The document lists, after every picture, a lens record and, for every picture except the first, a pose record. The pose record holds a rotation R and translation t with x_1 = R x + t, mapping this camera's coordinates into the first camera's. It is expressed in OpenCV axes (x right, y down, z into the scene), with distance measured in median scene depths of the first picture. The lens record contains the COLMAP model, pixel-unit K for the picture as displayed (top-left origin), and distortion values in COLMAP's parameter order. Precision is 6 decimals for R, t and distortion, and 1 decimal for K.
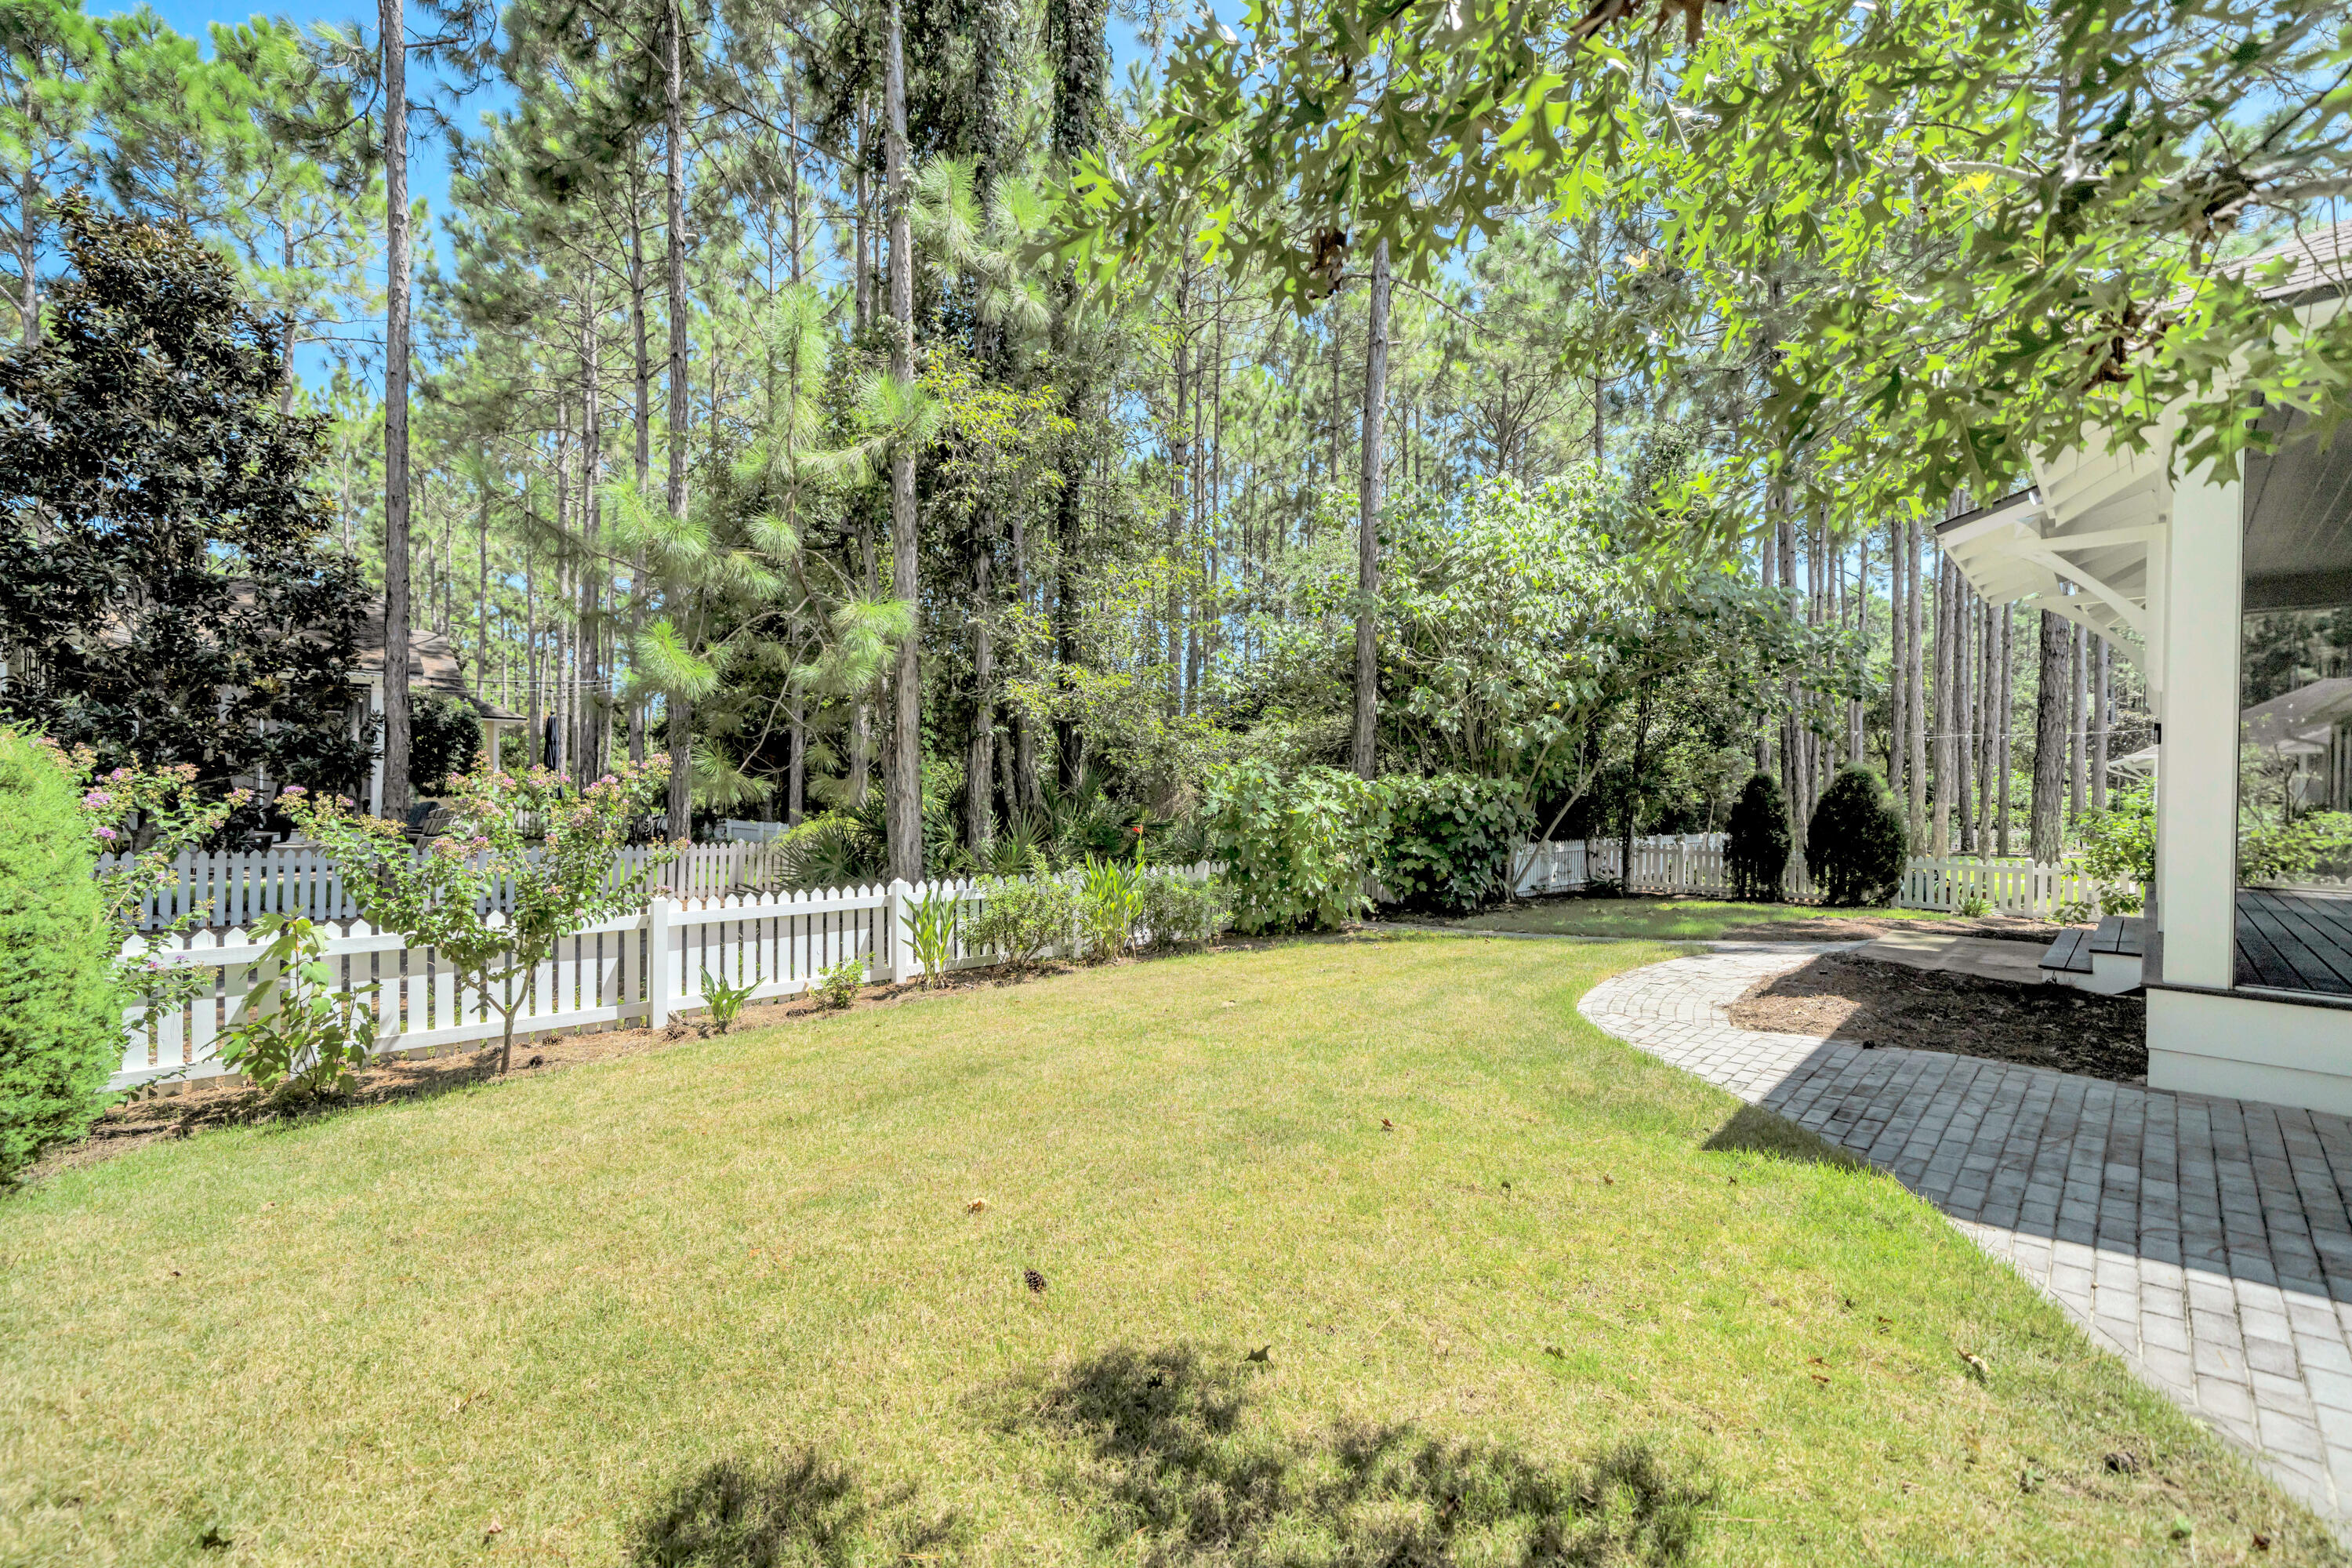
lens RADIAL K [[951.5, 0, 1175.0], [0, 951.5, 804.1], [0, 0, 1]] dist [-0.000820, -0.000007]
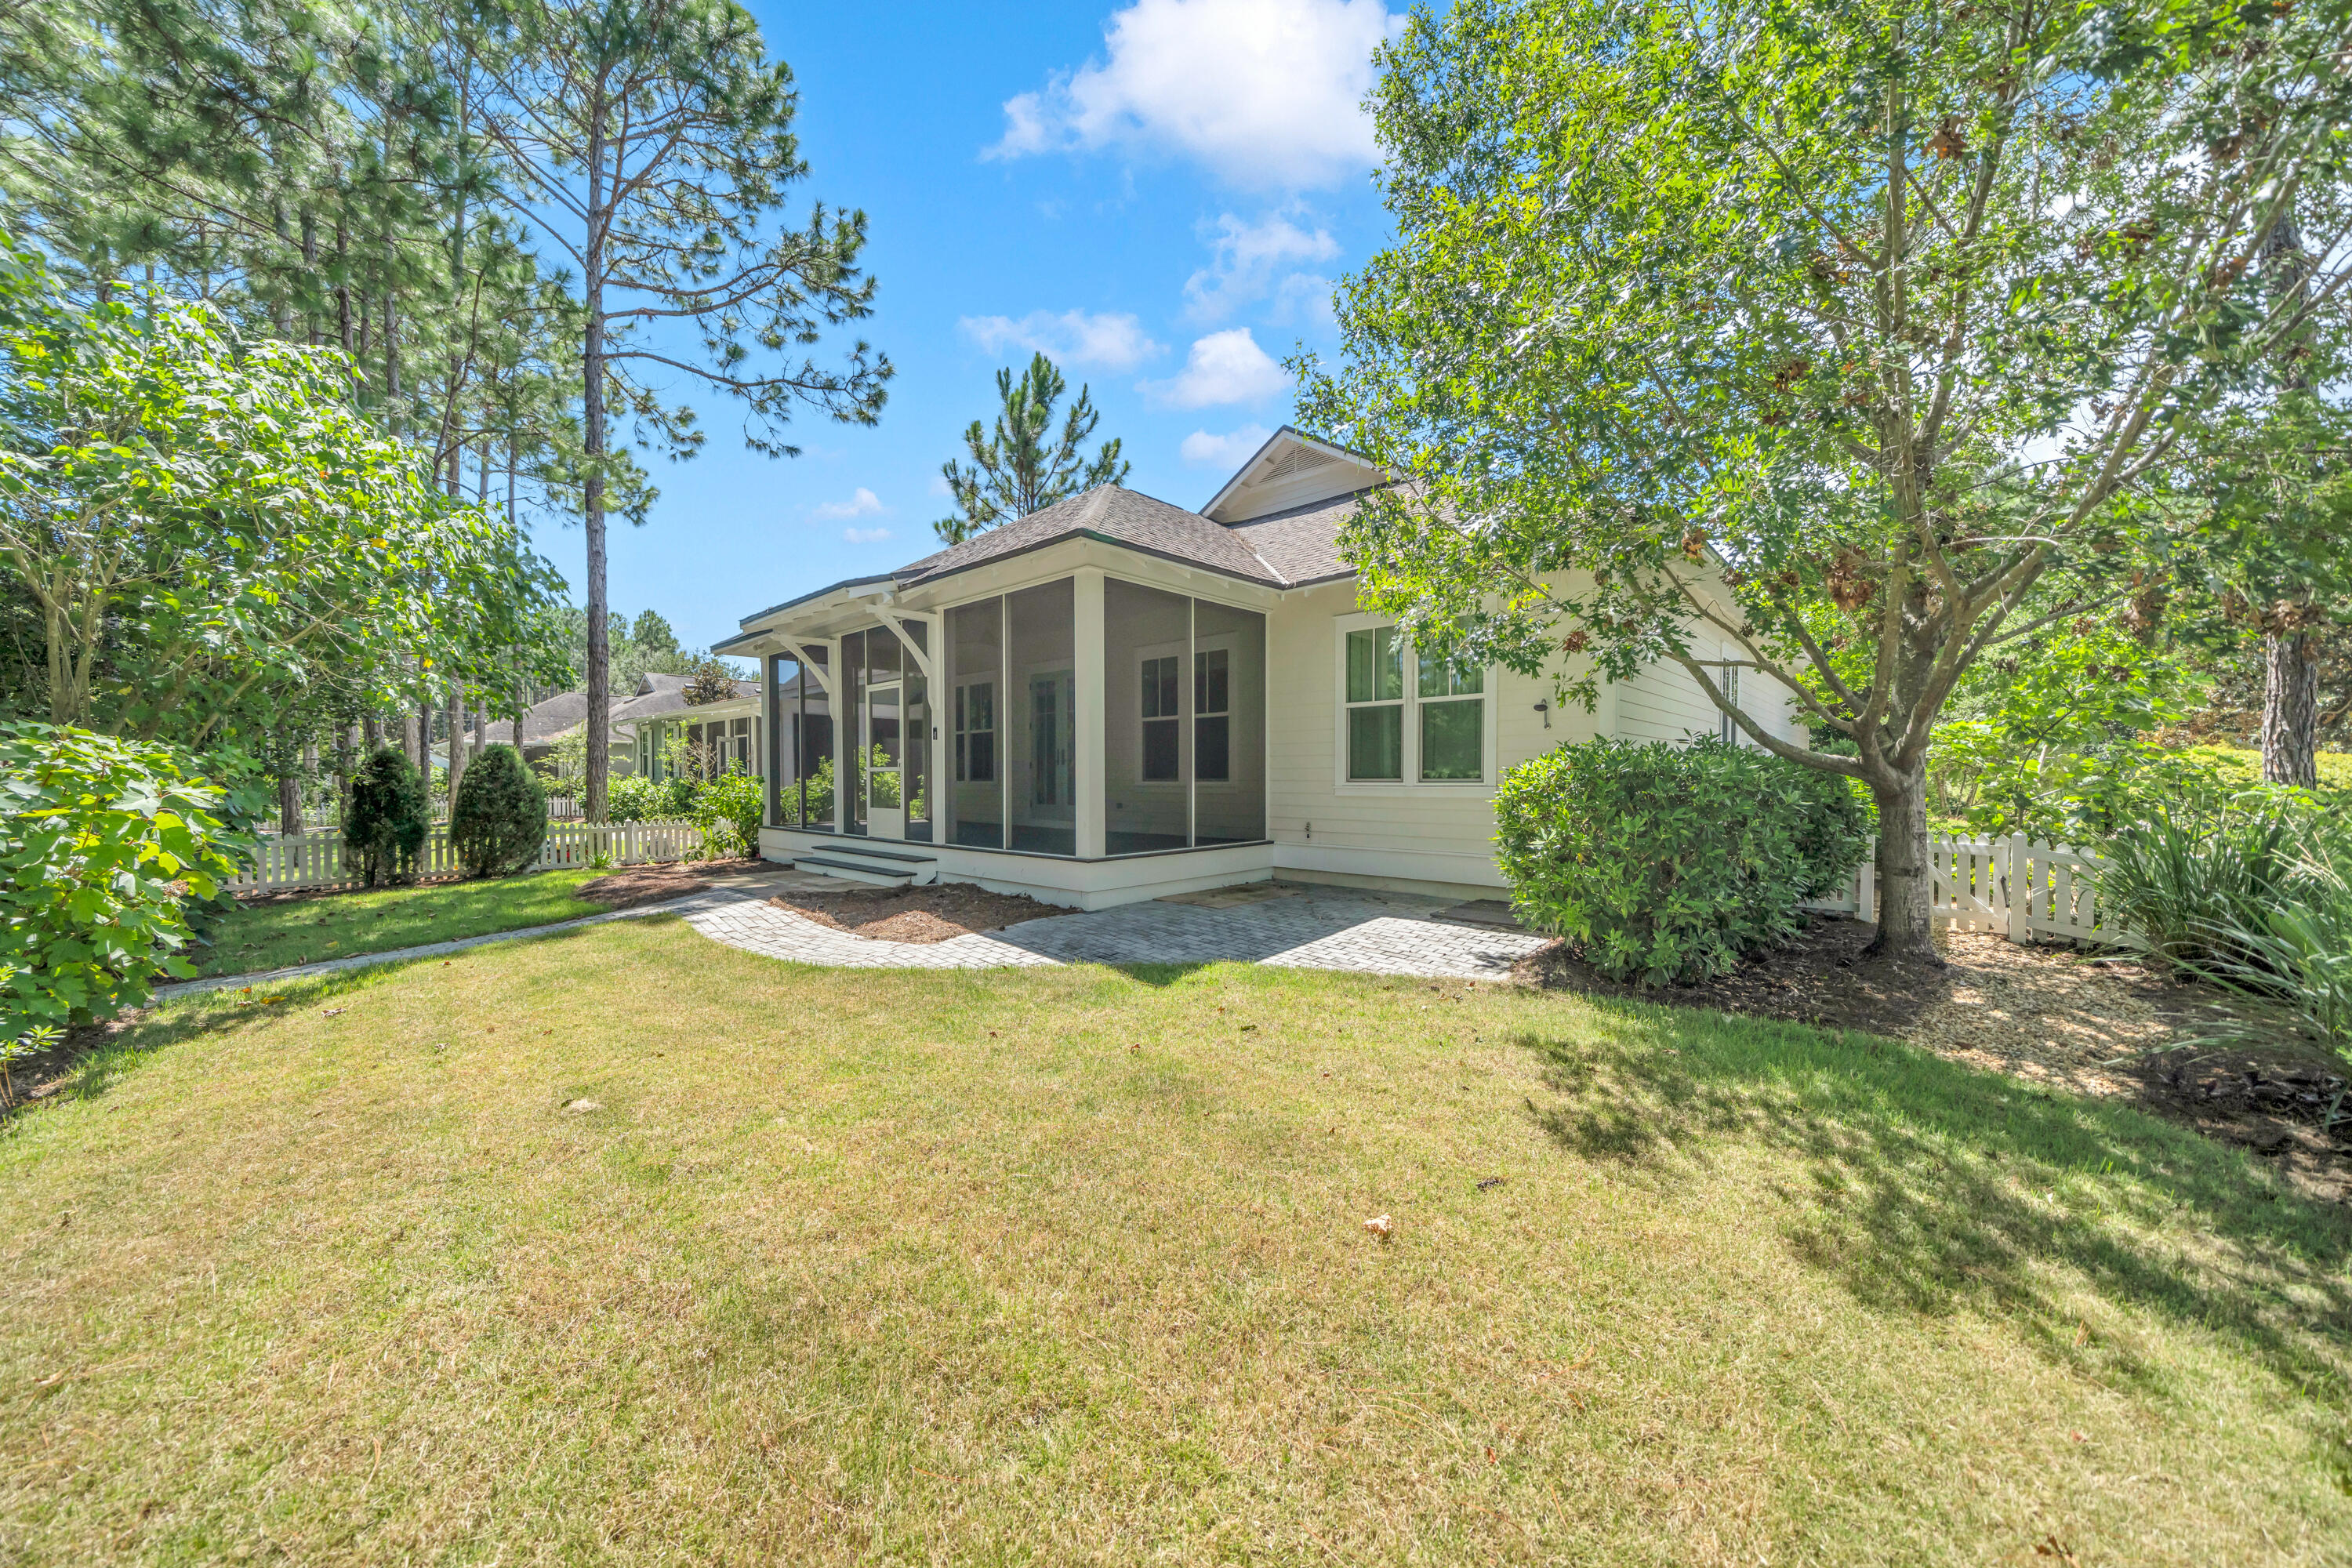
lens RADIAL K [[798.4, 0, 1239.4], [0, 798.4, 787.2], [0, 0, 1]] dist [-0.000282, -0.000049]
pose [[-0.079852, -0.015781, 0.996682, -1.256416], [0.014891, 0.999744, 0.017023, 0.031645], [-0.996695, 0.016201, -0.079597, 1.653554]]
